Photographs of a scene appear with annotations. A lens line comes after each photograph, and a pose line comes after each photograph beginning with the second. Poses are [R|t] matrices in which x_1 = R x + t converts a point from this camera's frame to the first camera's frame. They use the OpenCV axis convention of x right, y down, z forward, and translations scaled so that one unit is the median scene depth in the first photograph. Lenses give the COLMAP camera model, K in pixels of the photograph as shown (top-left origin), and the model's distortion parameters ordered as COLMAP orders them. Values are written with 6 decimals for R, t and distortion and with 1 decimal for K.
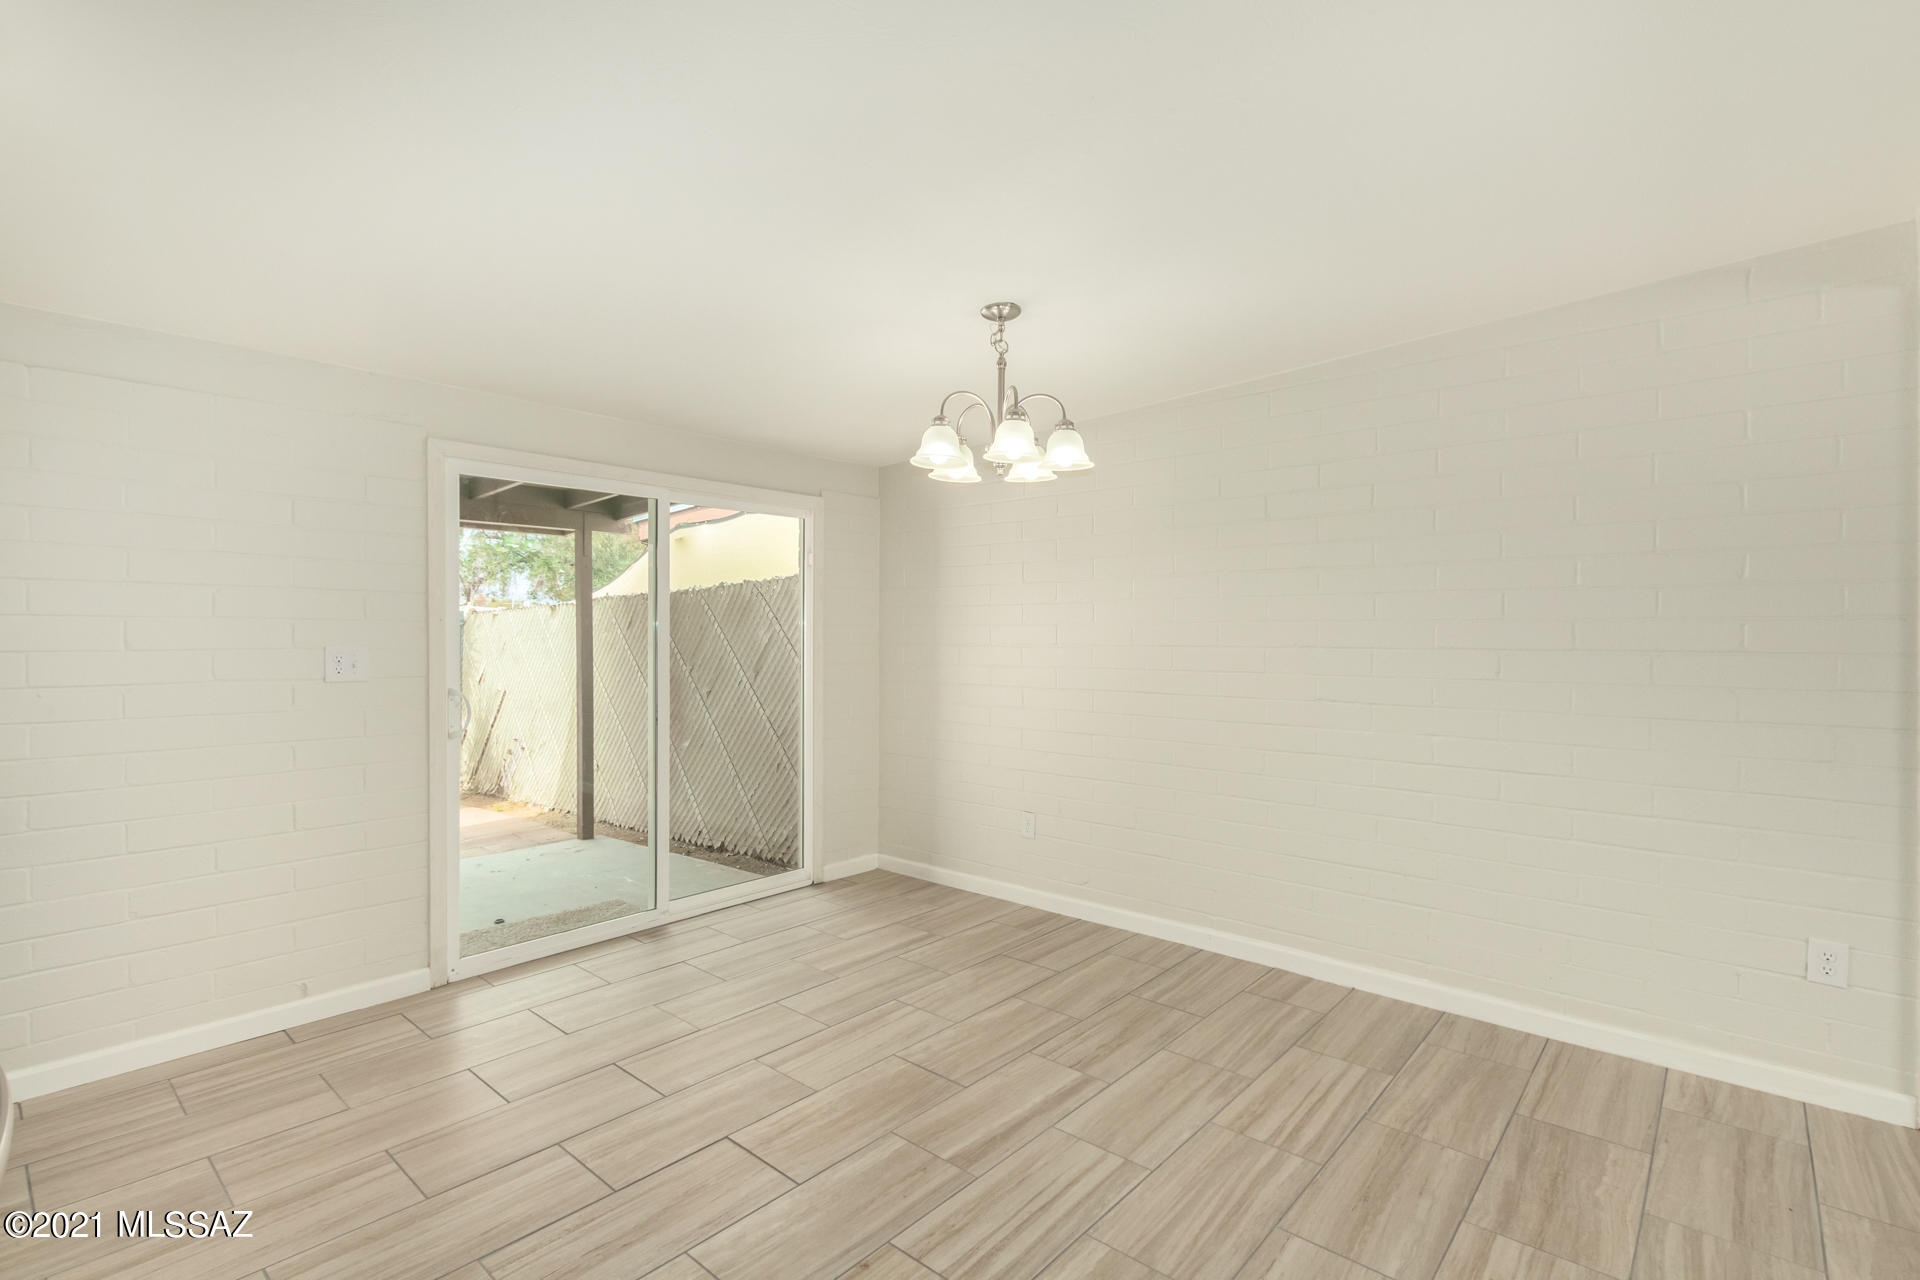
lens RADIAL K [[889.3, 0, 962.4], [0, 889.3, 641.5], [0, 0, 1]] dist [0.011746, -0.005383]
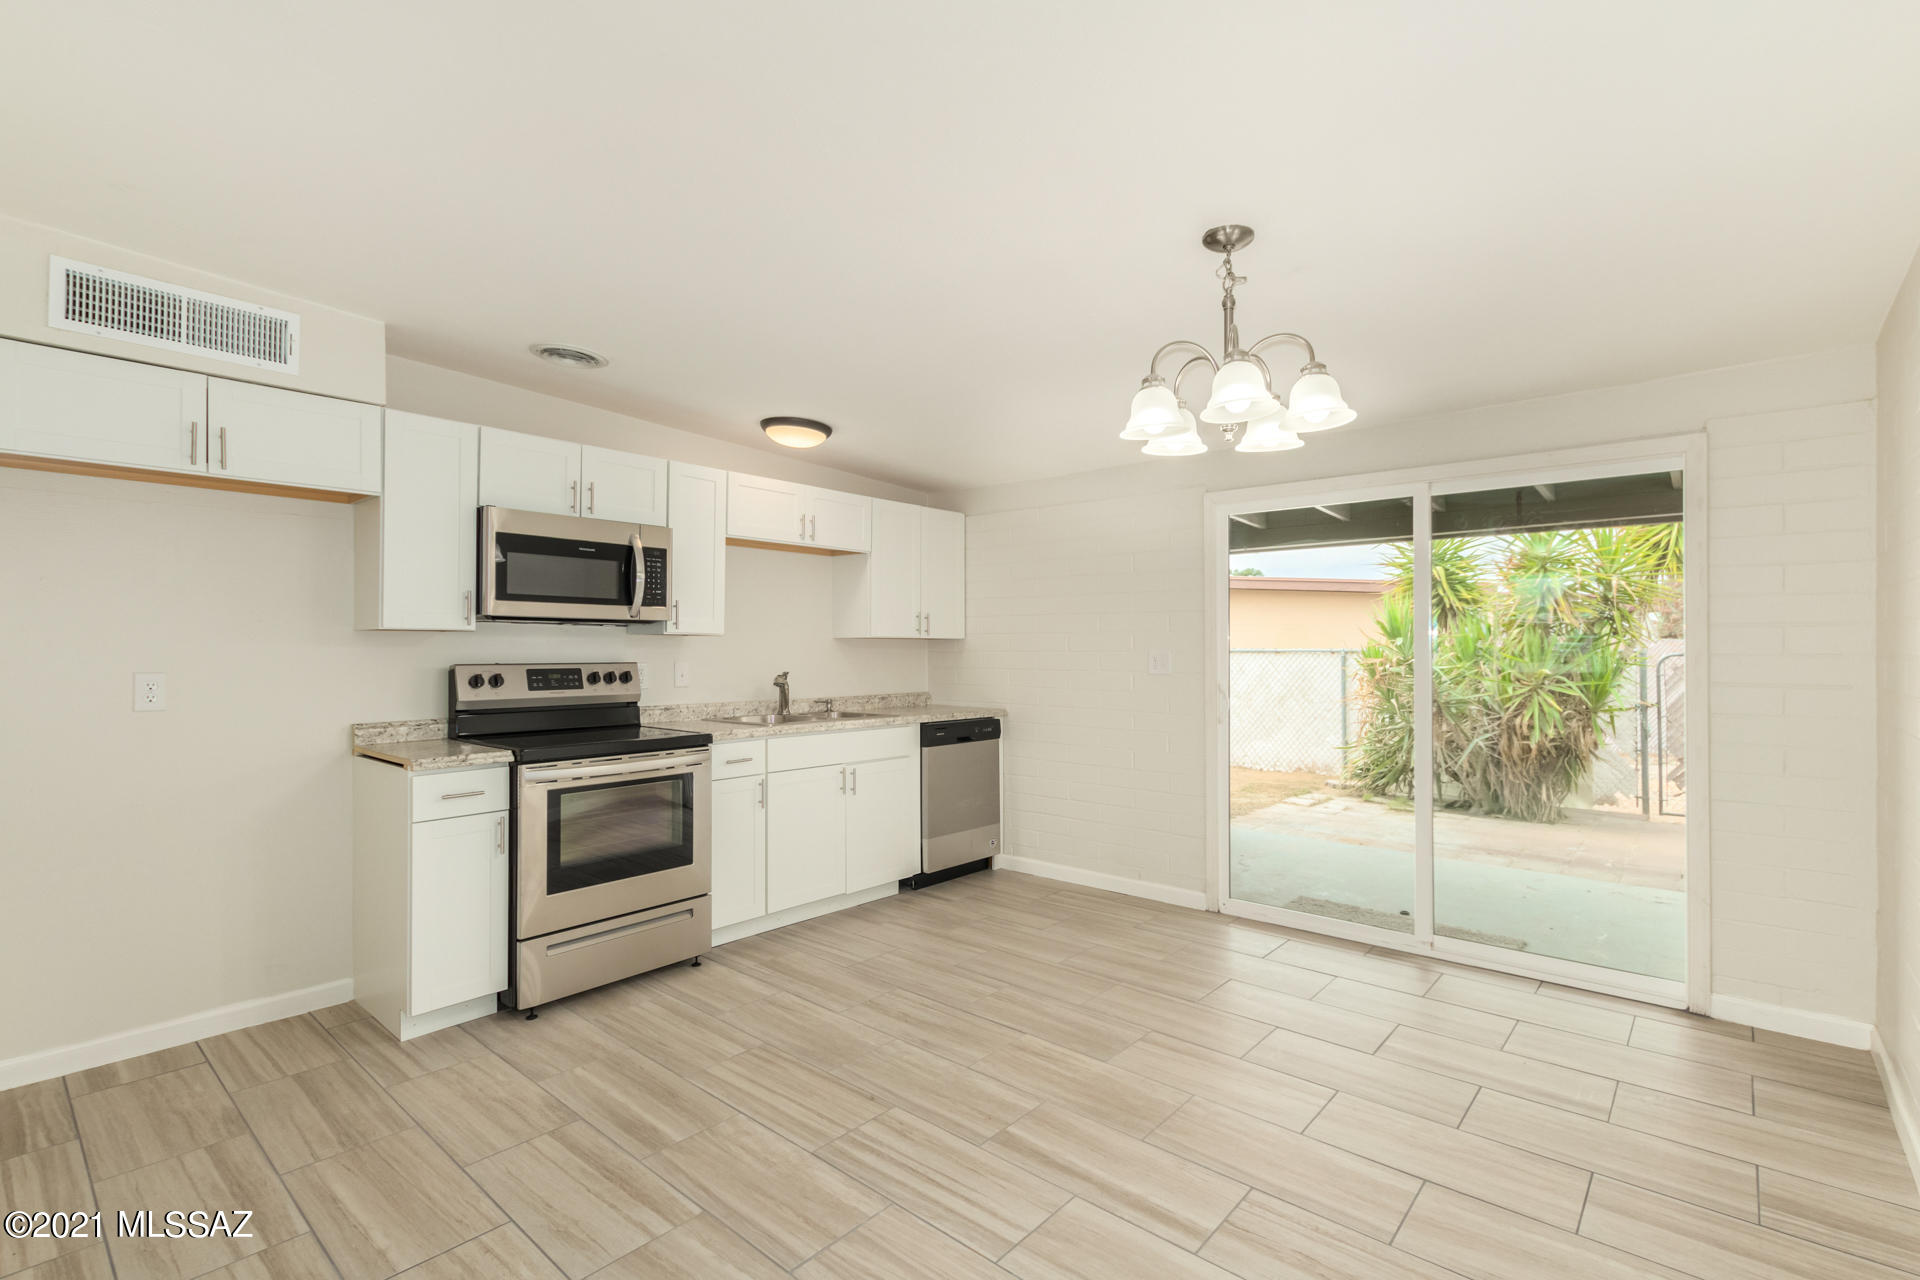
lens RADIAL K [[875.6, 0, 963.5], [0, 875.6, 641.2], [0, 0, 1]] dist [0.009173, -0.006393]
pose [[0.003493, -0.004378, -0.999984, 0.827863], [-0.005571, 0.999975, -0.004397, -0.001543], [0.999978, 0.005587, 0.003468, 0.750705]]
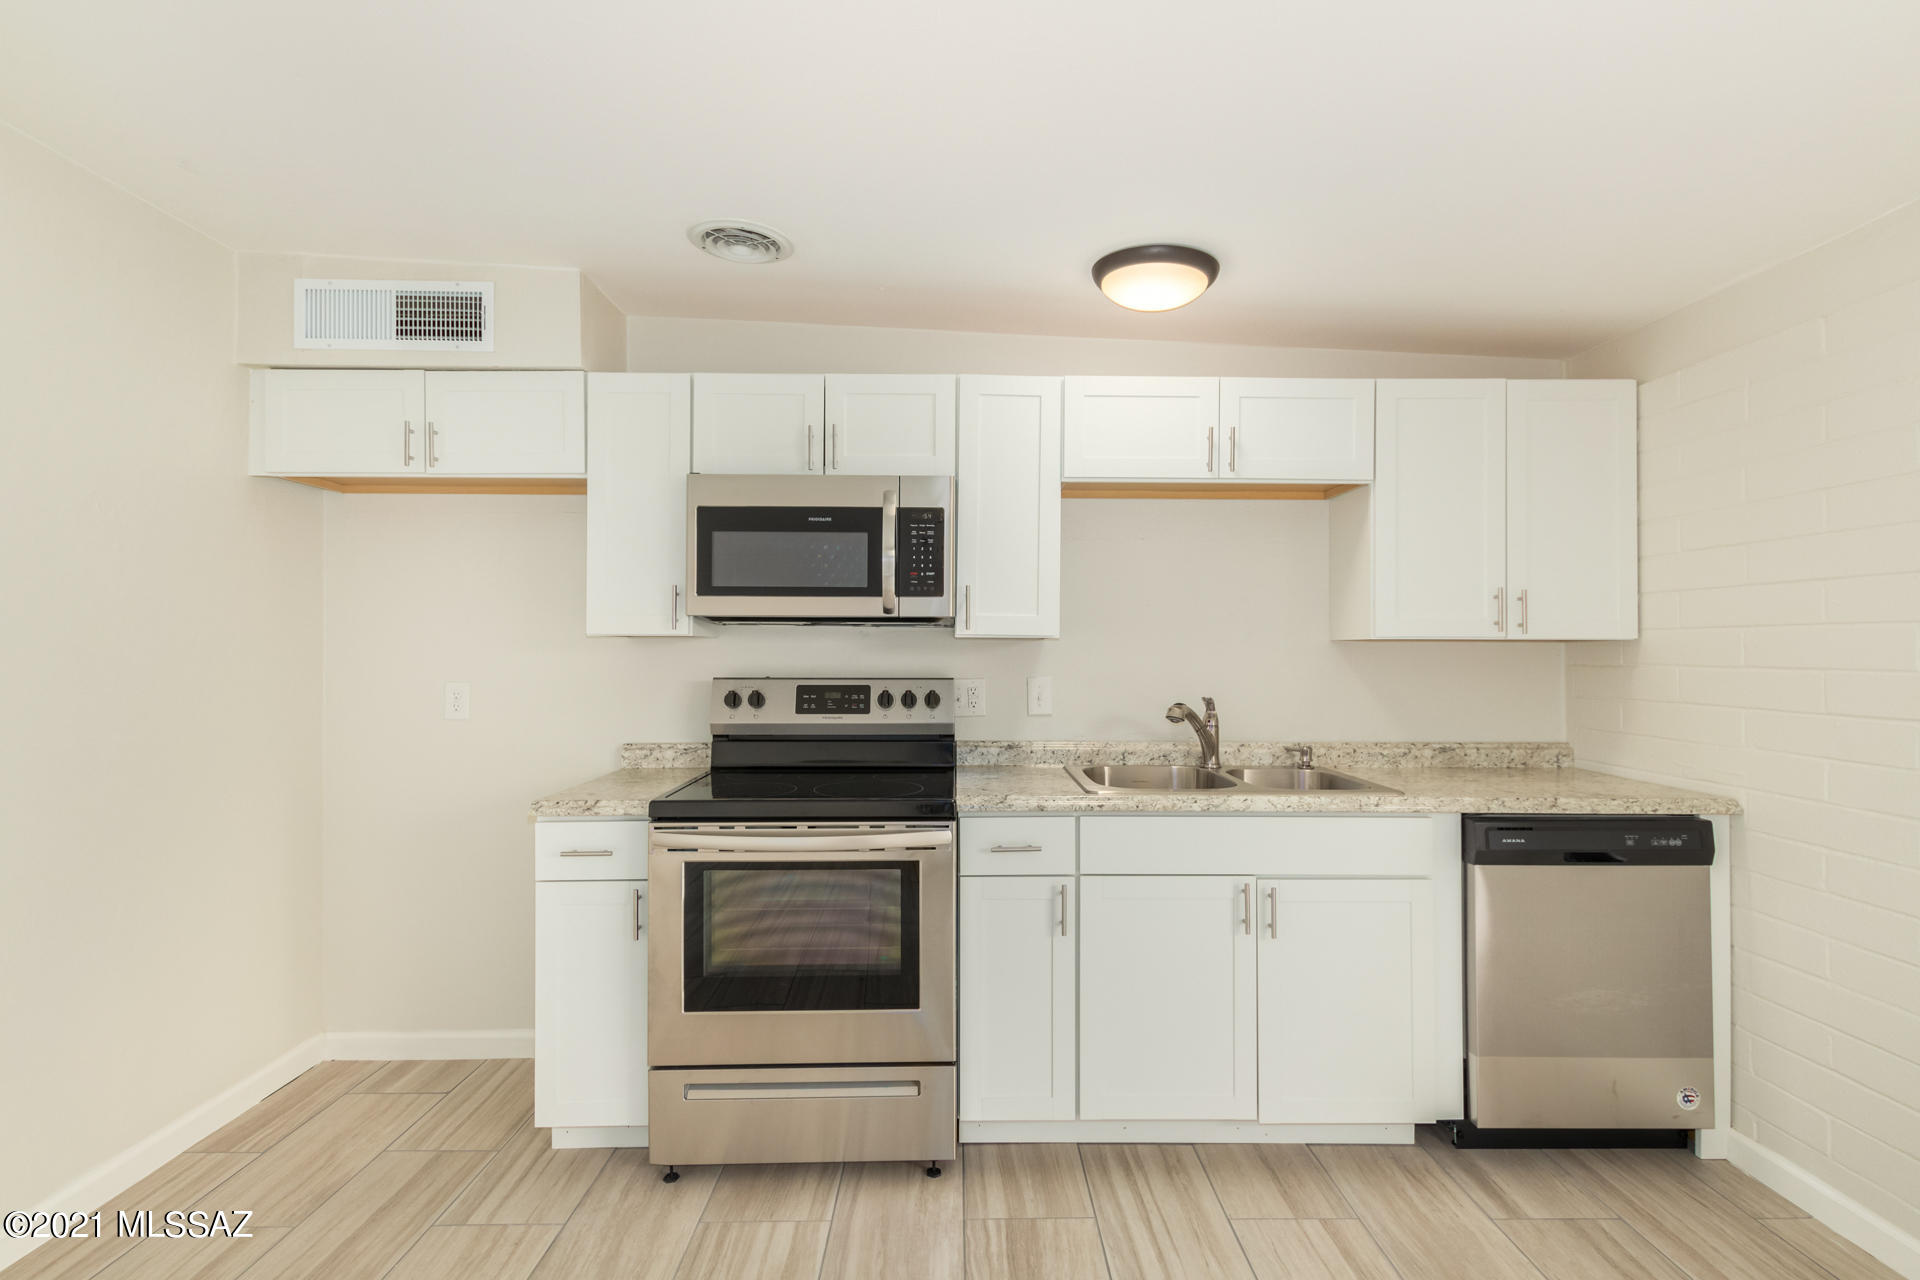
lens RADIAL K [[889.3, 0, 962.4], [0, 889.3, 641.5], [0, 0, 1]] dist [0.011746, -0.005383]
pose [[-0.744049, -0.002653, -0.668120, 0.068567], [-0.001541, 0.999996, -0.002254, -0.009704], [0.668124, -0.000648, -0.744050, 0.982624]]
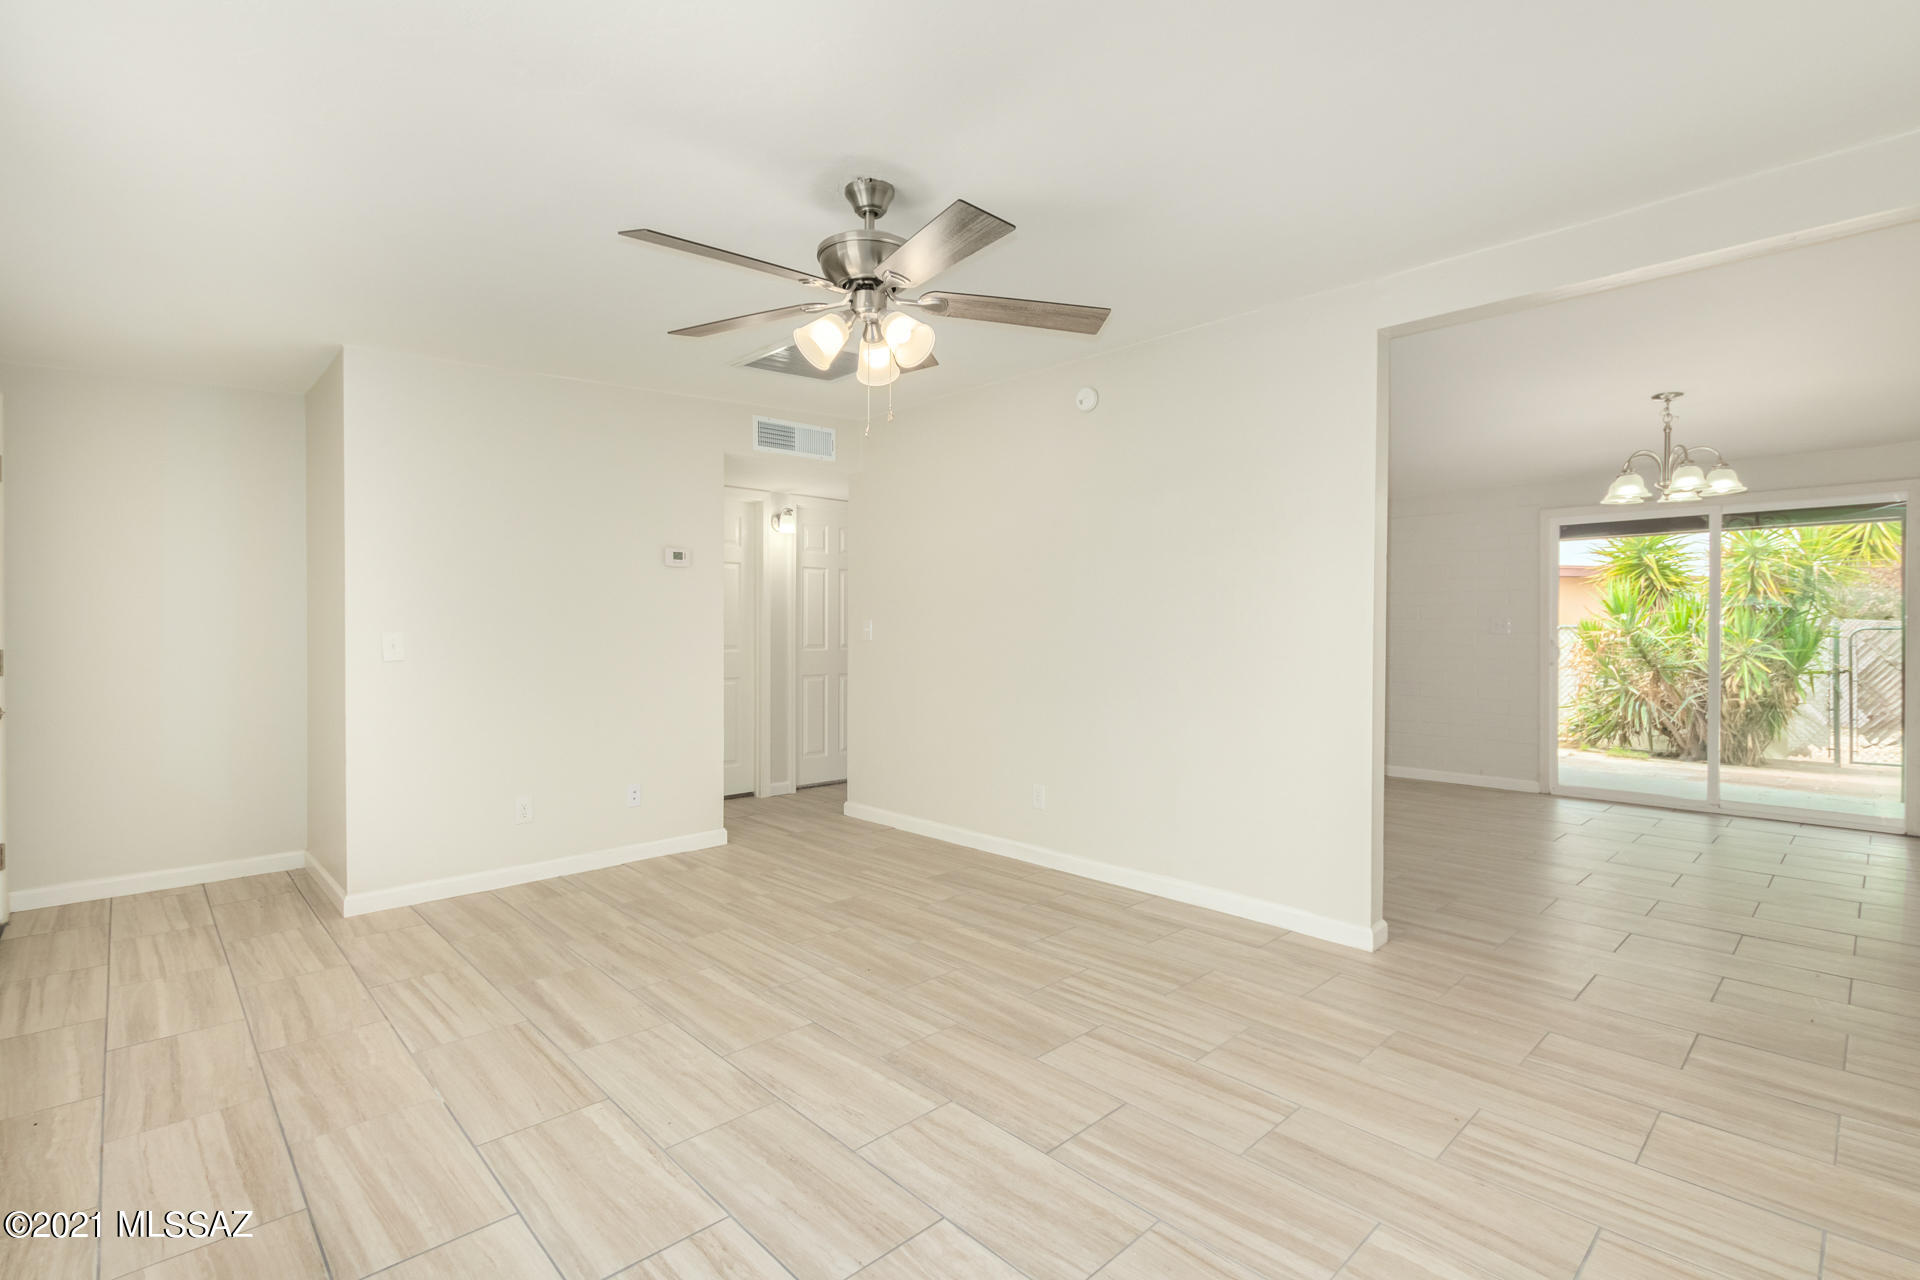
lens RADIAL K [[875.6, 0, 963.5], [0, 875.6, 641.2], [0, 0, 1]] dist [0.009173, -0.006393]
pose [[-0.094067, 0.011361, -0.995501, 1.690705], [-0.007794, 0.999896, 0.012148, 0.052159], [0.995535, 0.008902, -0.093969, -0.087610]]
